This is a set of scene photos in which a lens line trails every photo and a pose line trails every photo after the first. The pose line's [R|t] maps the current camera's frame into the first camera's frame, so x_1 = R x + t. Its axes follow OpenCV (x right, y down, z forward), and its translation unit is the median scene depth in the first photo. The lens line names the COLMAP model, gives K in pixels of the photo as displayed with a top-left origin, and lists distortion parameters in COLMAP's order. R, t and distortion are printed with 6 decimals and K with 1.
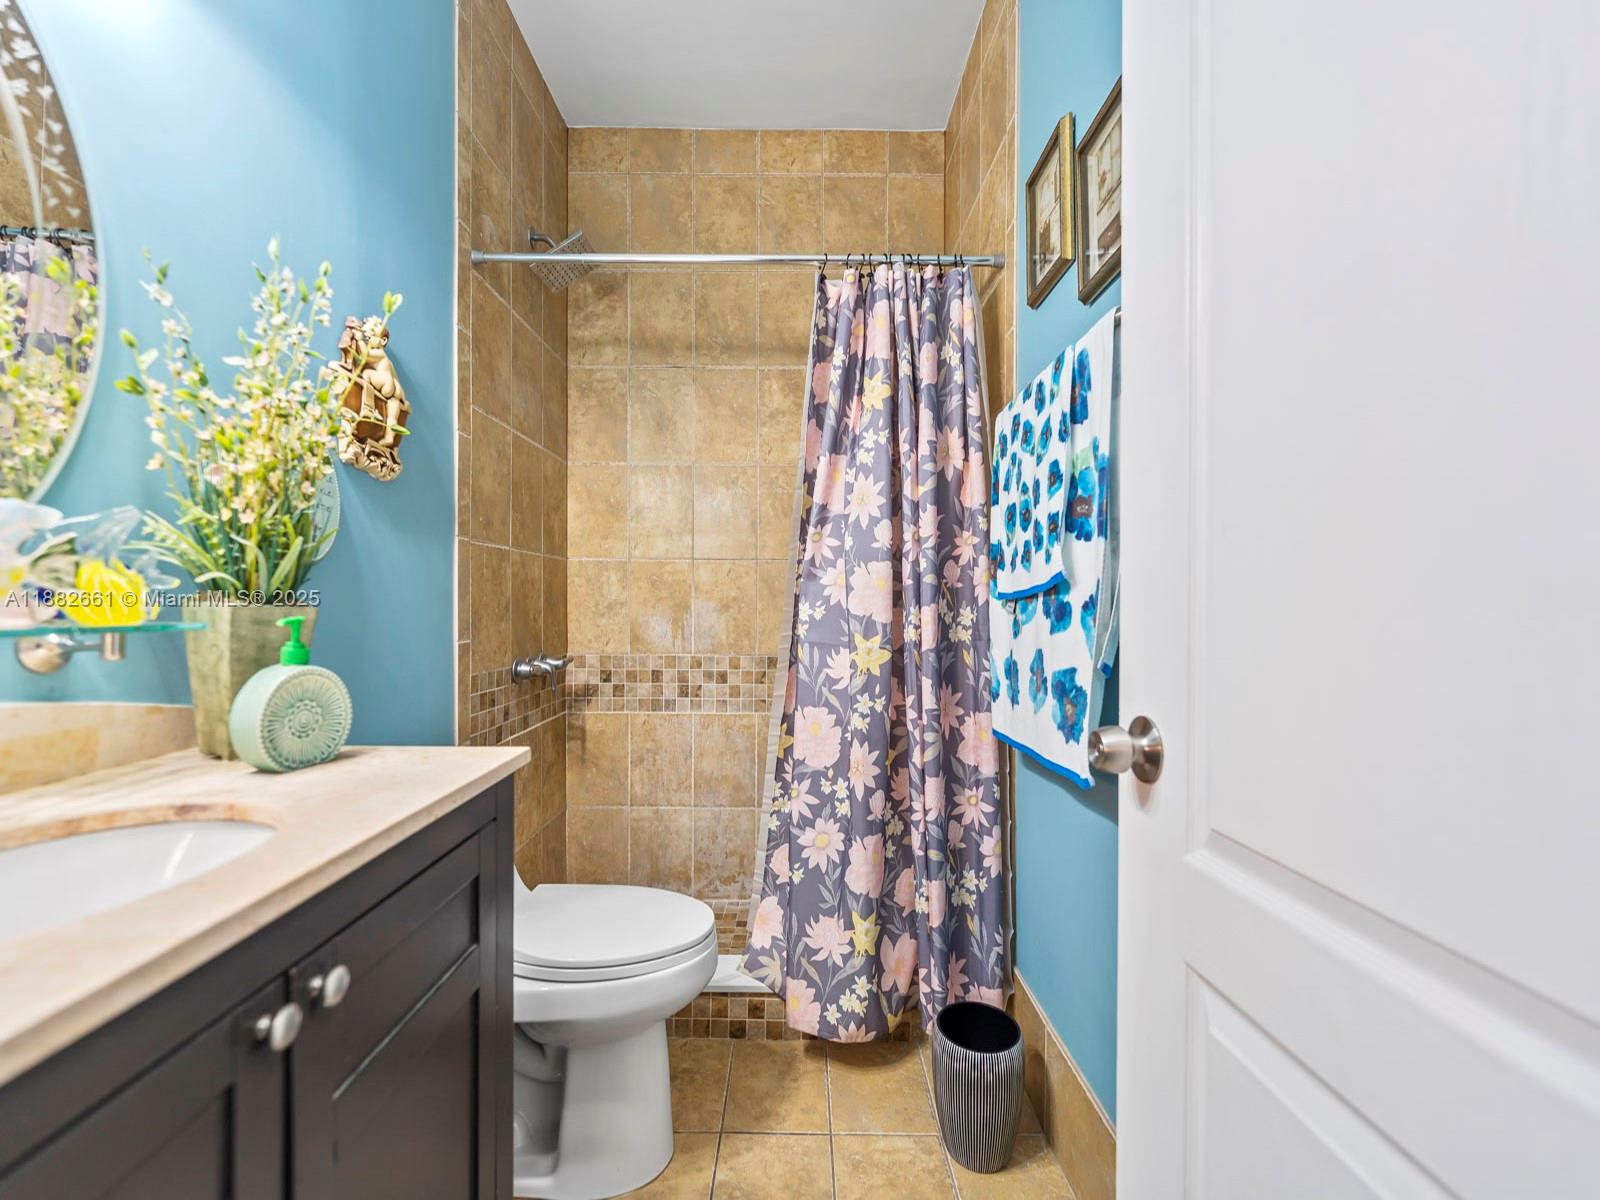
lens RADIAL K [[655.6, 0, 788.0], [0, 655.6, 600.4], [0, 0, 1]] dist [-0.003491, 0.000610]
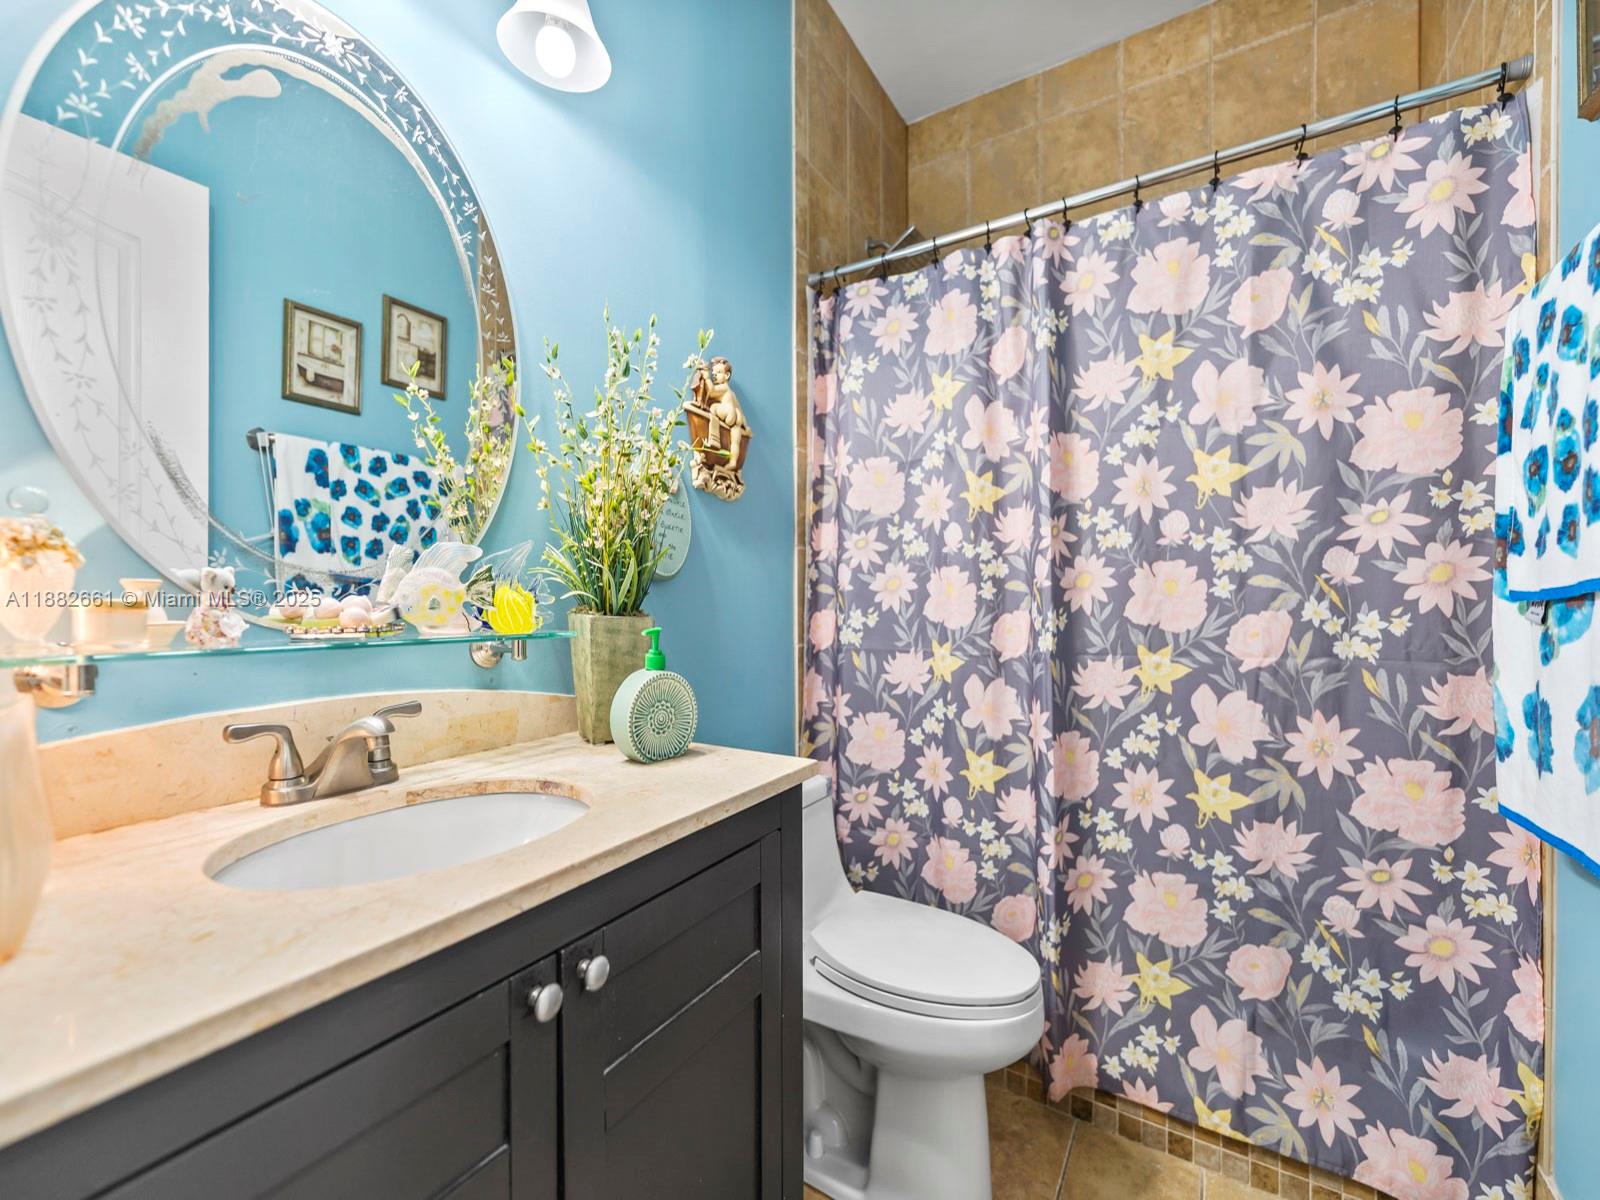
lens RADIAL K [[655.6, 0, 807.5], [0, 655.6, 605.8], [0, 0, 1]] dist [-0.003491, 0.000610]
pose [[0.851646, -0.006072, -0.524082, 0.089715], [0.012534, 0.999883, 0.008784, -0.013857], [0.523967, -0.014050, 0.851623, 0.128050]]
